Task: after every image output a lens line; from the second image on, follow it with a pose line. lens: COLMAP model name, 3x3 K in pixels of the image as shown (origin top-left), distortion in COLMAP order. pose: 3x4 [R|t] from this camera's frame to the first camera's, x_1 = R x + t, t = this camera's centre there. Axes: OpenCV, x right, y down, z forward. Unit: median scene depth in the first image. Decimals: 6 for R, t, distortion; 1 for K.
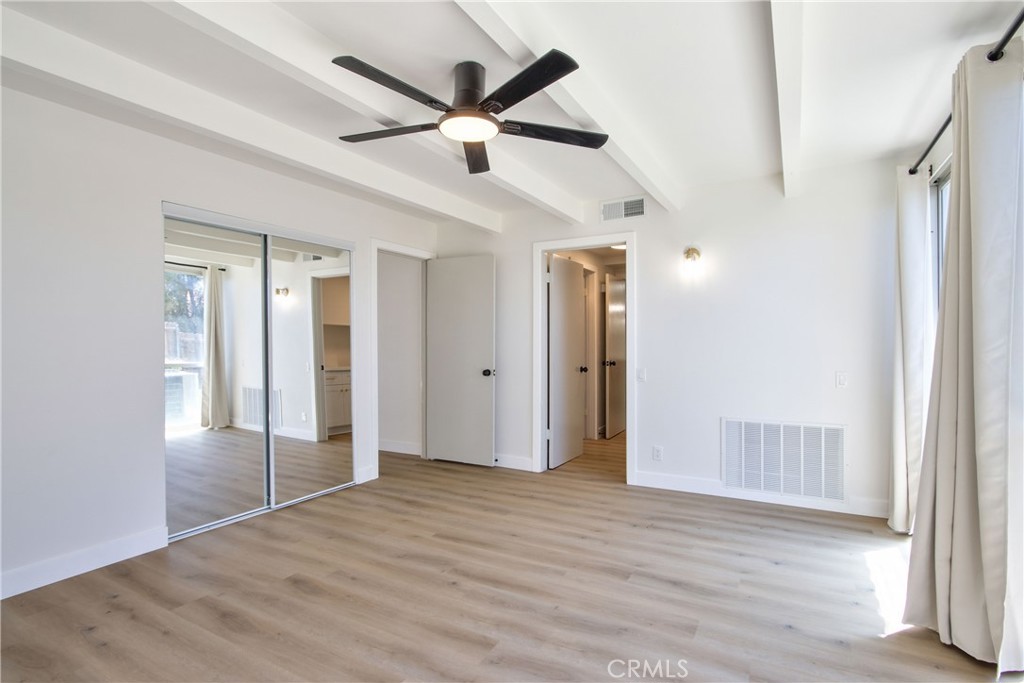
lens RADIAL K [[488.2, 0, 506.3], [0, 488.2, 354.4], [0, 0, 1]] dist [-0.017349, 0.001345]
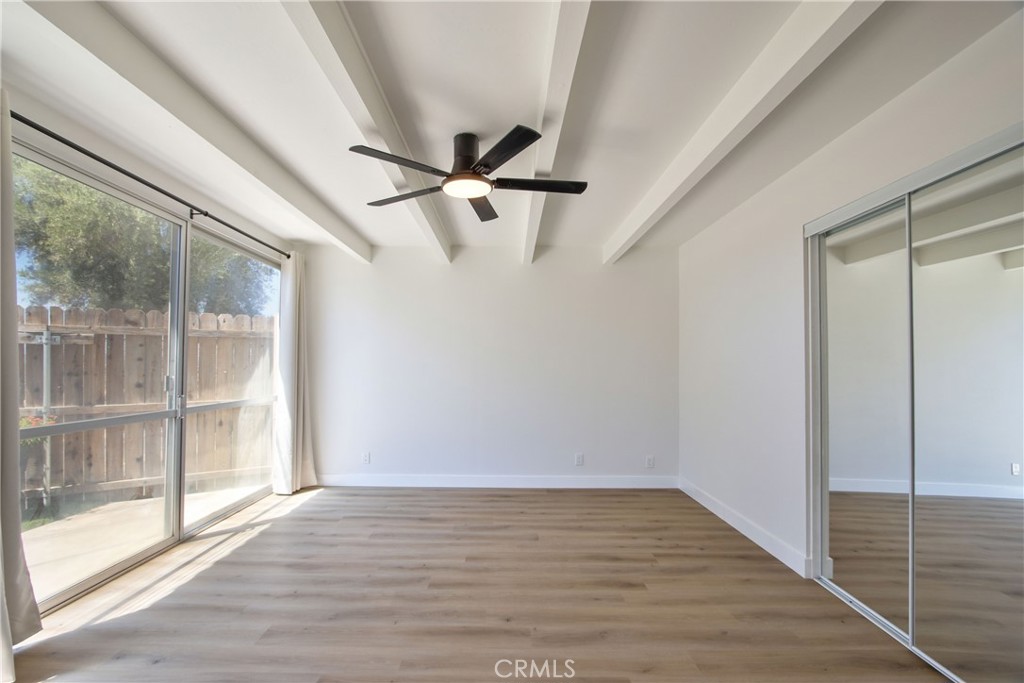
lens RADIAL K [[488.2, 0, 506.3], [0, 488.2, 354.4], [0, 0, 1]] dist [-0.017349, 0.001345]
pose [[-0.870808, -0.012237, -0.491472, 0.375462], [-0.015327, 0.999880, 0.002261, -0.063665], [0.491385, 0.009502, -0.870891, 1.815476]]
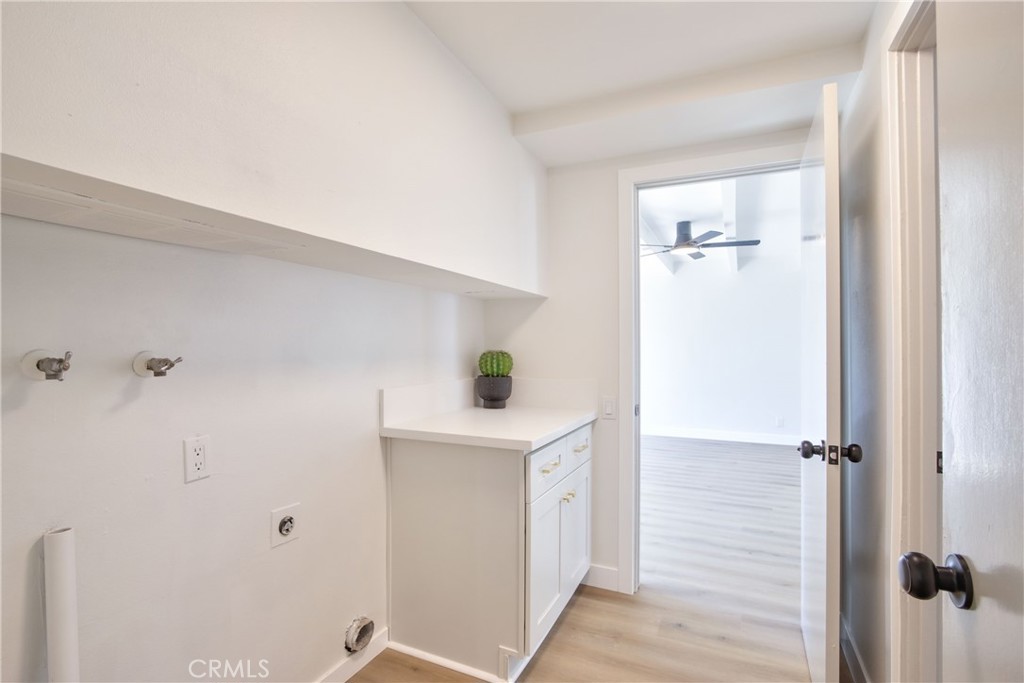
lens RADIAL K [[546.3, 0, 483.8], [0, 546.3, 341.3], [0, 0, 1]] dist [-0.000153, 0.000376]
pose [[-0.997083, 0.003398, -0.076247, 0.878615], [0.001640, 0.999732, 0.023104, -0.122986], [0.076305, 0.022911, -0.996821, 2.924246]]
